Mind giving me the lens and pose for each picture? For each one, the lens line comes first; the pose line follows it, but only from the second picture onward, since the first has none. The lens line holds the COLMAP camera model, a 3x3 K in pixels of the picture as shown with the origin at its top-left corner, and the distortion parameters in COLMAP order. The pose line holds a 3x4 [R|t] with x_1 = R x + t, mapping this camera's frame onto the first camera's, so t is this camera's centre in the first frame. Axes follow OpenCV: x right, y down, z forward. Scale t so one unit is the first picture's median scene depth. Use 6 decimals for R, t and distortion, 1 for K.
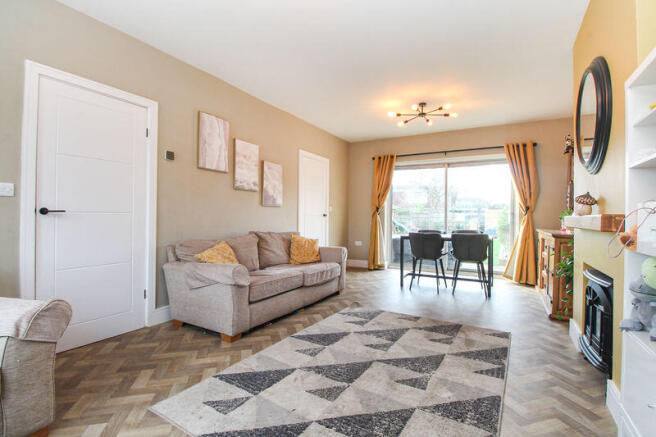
lens RADIAL K [[320.6, 0, 329.3], [0, 320.6, 221.0], [0, 0, 1]] dist [-0.001130, 0.000462]
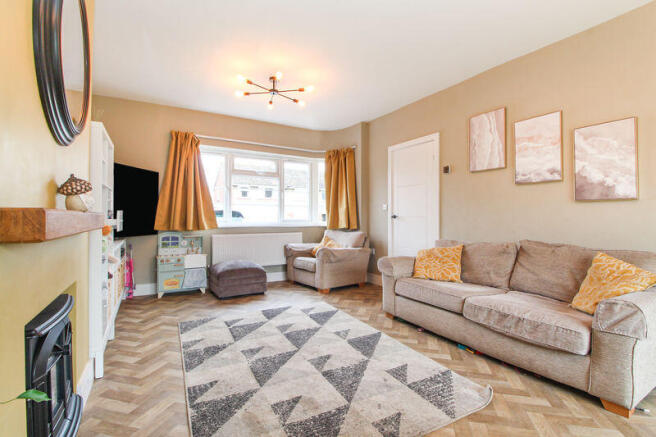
lens RADIAL K [[320.6, 0, 326.0], [0, 320.6, 213.4], [0, 0, 1]] dist [-0.001130, 0.000462]
pose [[-0.536238, -0.026753, -0.843643, 0.850577], [-0.024177, 0.999574, -0.016330, -0.005205], [0.843720, 0.011640, -0.536657, 1.383606]]
